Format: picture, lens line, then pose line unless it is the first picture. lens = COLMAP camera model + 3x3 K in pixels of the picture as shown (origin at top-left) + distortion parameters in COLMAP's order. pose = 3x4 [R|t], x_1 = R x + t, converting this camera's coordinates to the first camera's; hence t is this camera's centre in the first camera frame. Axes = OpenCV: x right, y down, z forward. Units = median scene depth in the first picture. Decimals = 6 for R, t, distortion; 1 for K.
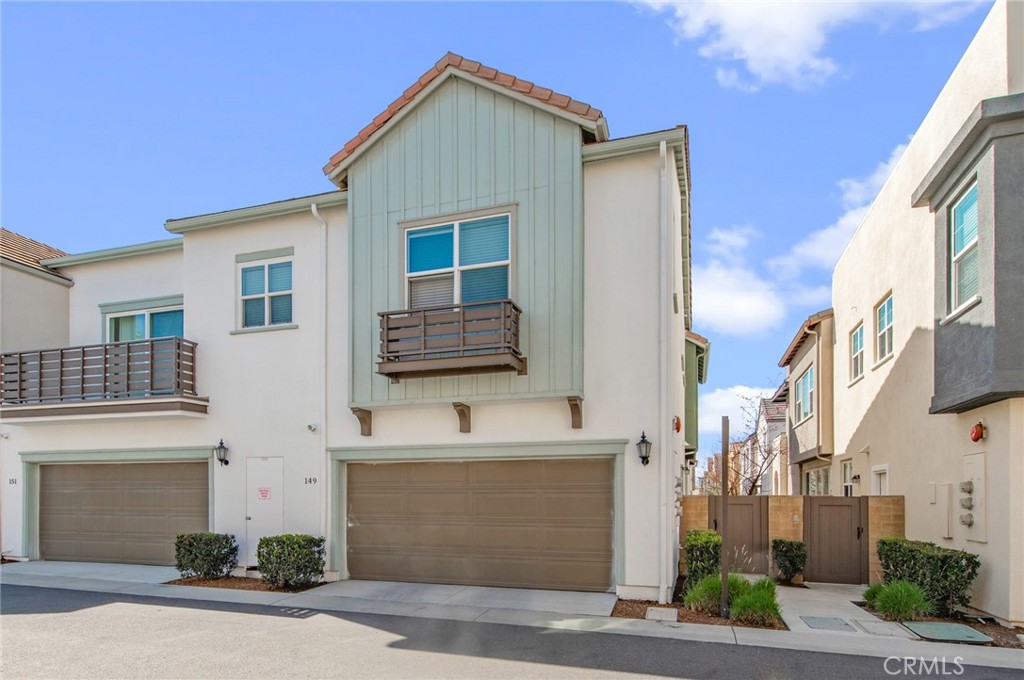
lens RADIAL K [[393.4, 0, 472.3], [0, 393.4, 358.3], [0, 0, 1]] dist [0.010289, -0.002553]
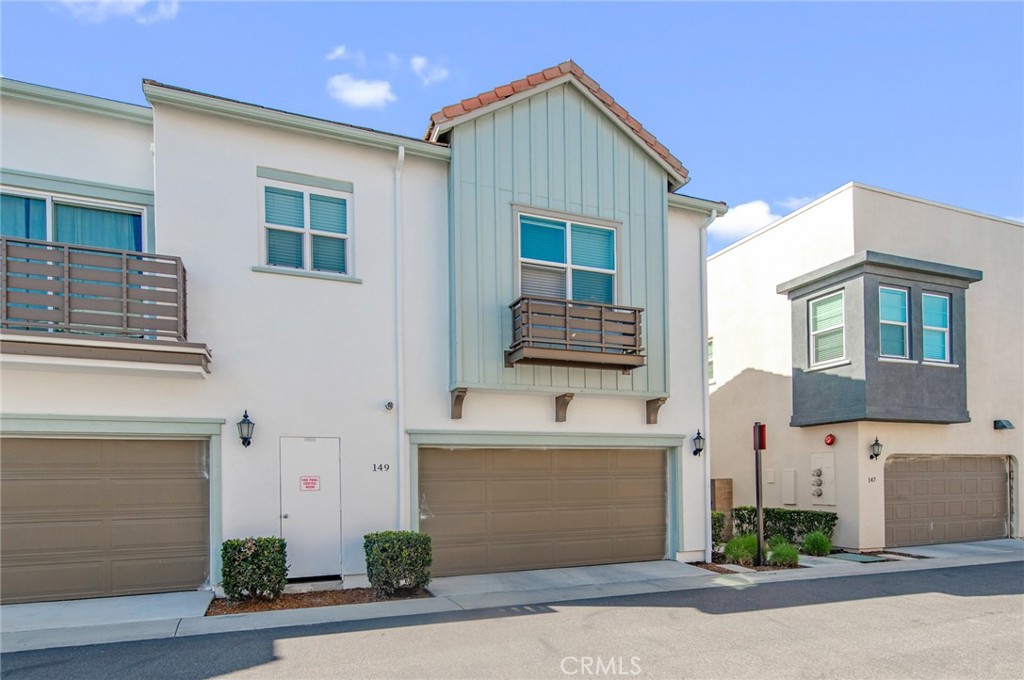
lens RADIAL K [[393.4, 0, 508.2], [0, 393.4, 342.5], [0, 0, 1]] dist [0.010289, -0.002553]
pose [[0.872865, 0.150411, 0.464202, -0.619719], [-0.145845, 0.988239, -0.045969, 0.045482], [-0.465657, -0.027577, 0.884535, 0.134133]]
